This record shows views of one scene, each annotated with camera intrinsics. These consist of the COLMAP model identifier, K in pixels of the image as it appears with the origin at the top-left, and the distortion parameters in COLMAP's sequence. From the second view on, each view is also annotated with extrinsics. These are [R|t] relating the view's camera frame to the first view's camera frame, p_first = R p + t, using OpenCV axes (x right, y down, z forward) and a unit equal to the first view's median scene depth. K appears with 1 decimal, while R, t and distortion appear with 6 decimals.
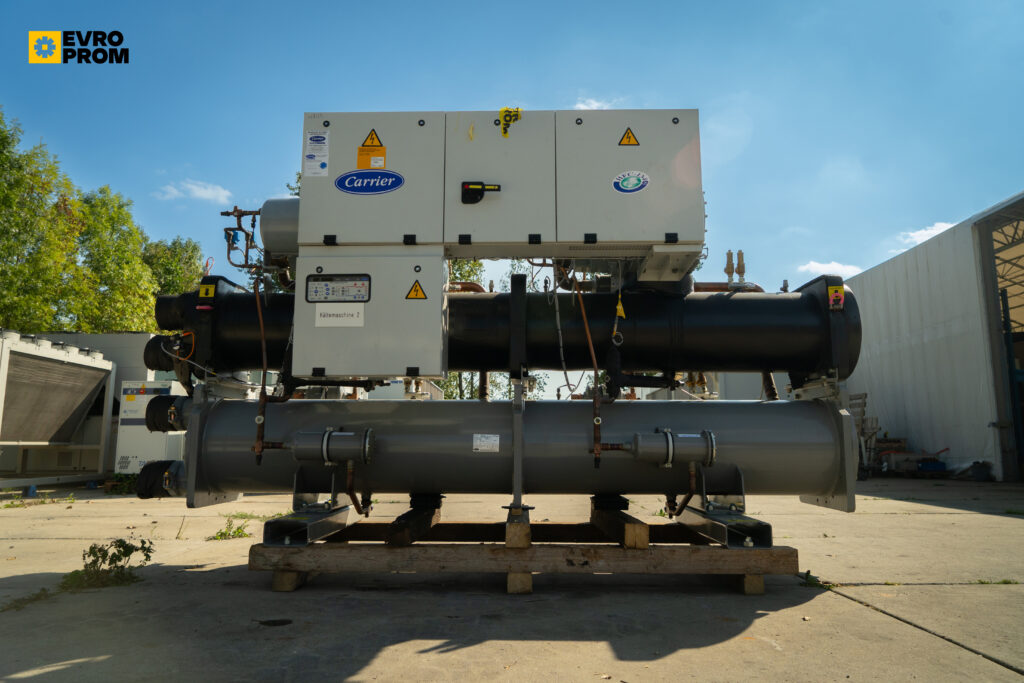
lens RADIAL K [[695.2, 0, 504.7], [0, 695.2, 336.2], [0, 0, 1]] dist [-0.022640, 0.004313]
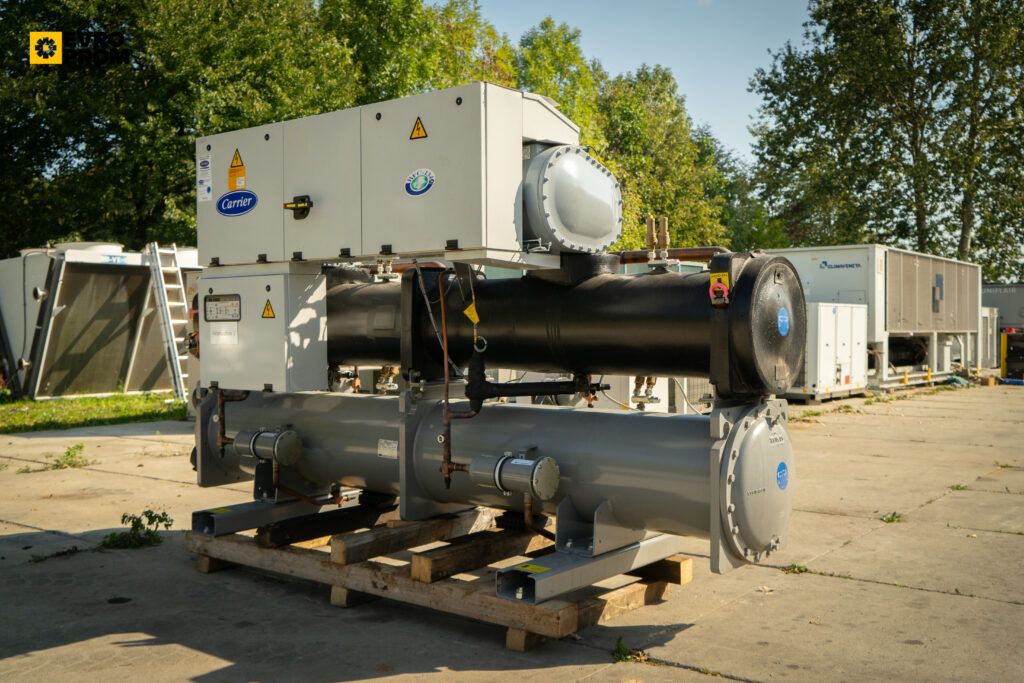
lens RADIAL K [[1002.7, 0, 505.5], [0, 1002.7, 332.6], [0, 0, 1]] dist [0.005063, 0.000000]
pose [[0.798638, -0.001260, -0.601810, 1.028404], [0.098612, 0.986756, 0.128798, -0.185043], [0.593677, -0.162209, 0.788185, 0.026313]]
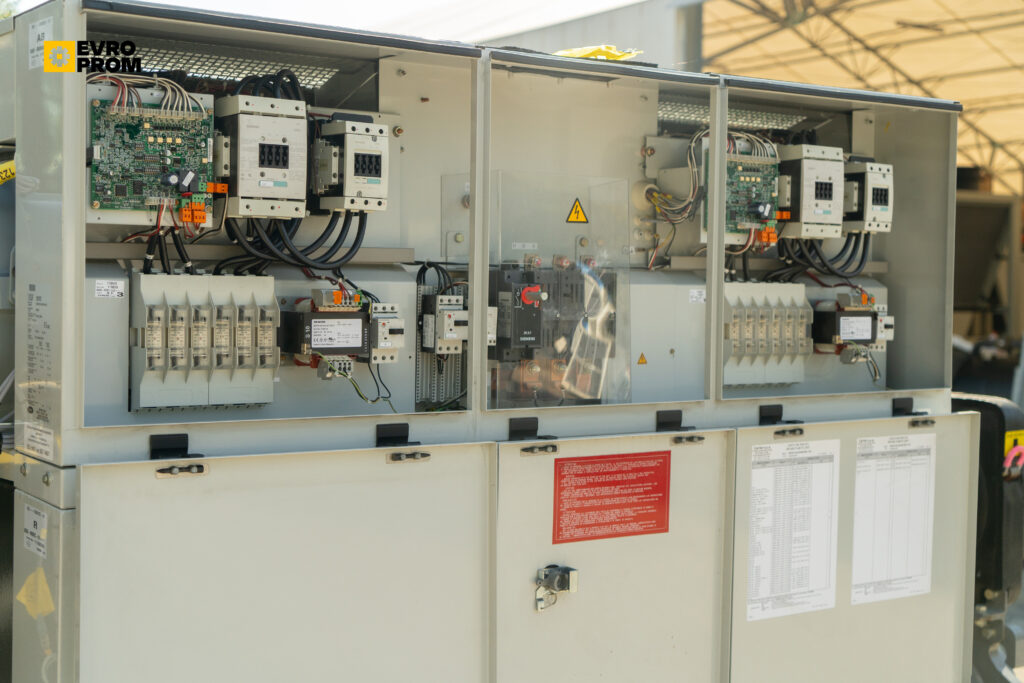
lens RADIAL K [[1500.5, 0, 504.3], [0, 1500.5, 325.3], [0, 0, 1]] dist [0.046053, 0.000000]
pose [[0.810837, -0.009417, 0.585196, -0.520593], [-0.096438, 0.984054, 0.149458, -0.306109], [-0.577272, -0.177622, 0.796999, 0.384591]]
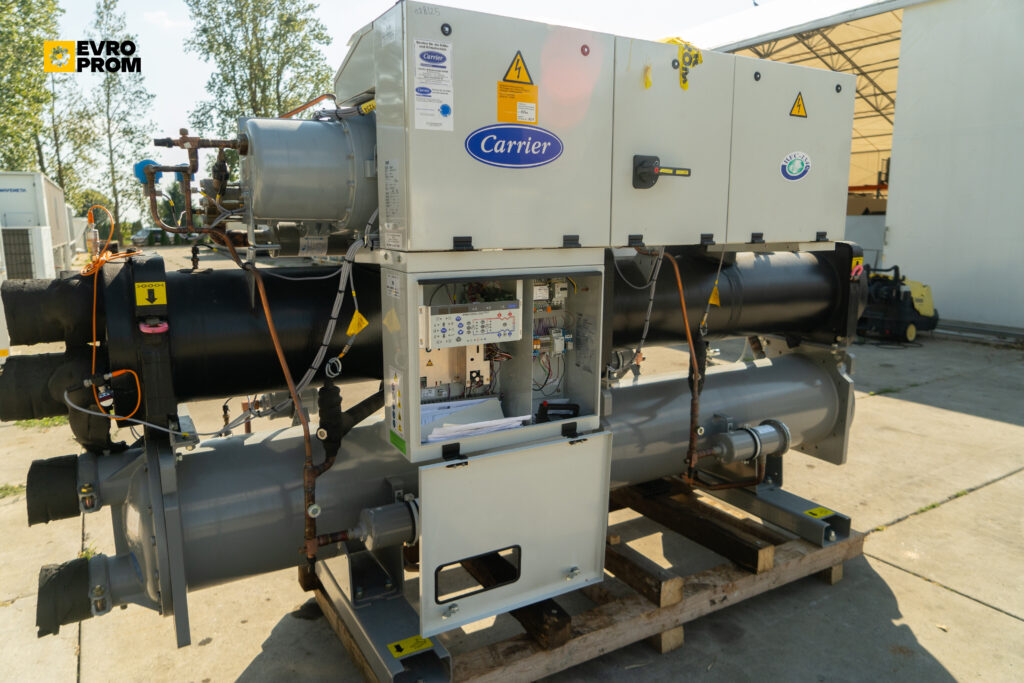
lens RADIAL K [[695.2, 0, 510.9], [0, 695.2, 339.7], [0, 0, 1]] dist [-0.022640, 0.004313]
pose [[0.853776, -0.092650, 0.512331, -0.531073], [-0.074190, 0.952347, 0.295857, -0.240785], [-0.515328, -0.290606, 0.806217, 0.455718]]
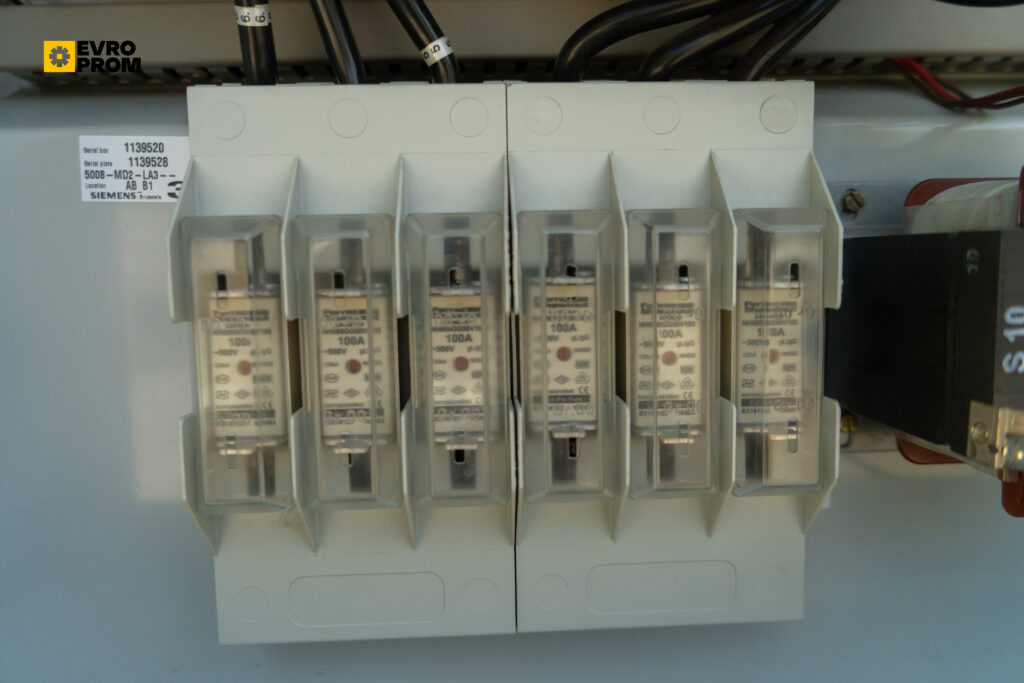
lens RADIAL K [[692.5, 0, 512.3], [0, 692.5, 340.5], [0, 0, 1]] dist [-0.003509, 0.000512]
pose [[0.996781, -0.031929, 0.073537, -0.215874], [0.013028, 0.969587, 0.244398, -0.198479], [-0.079104, -0.242654, 0.966883, 0.971940]]
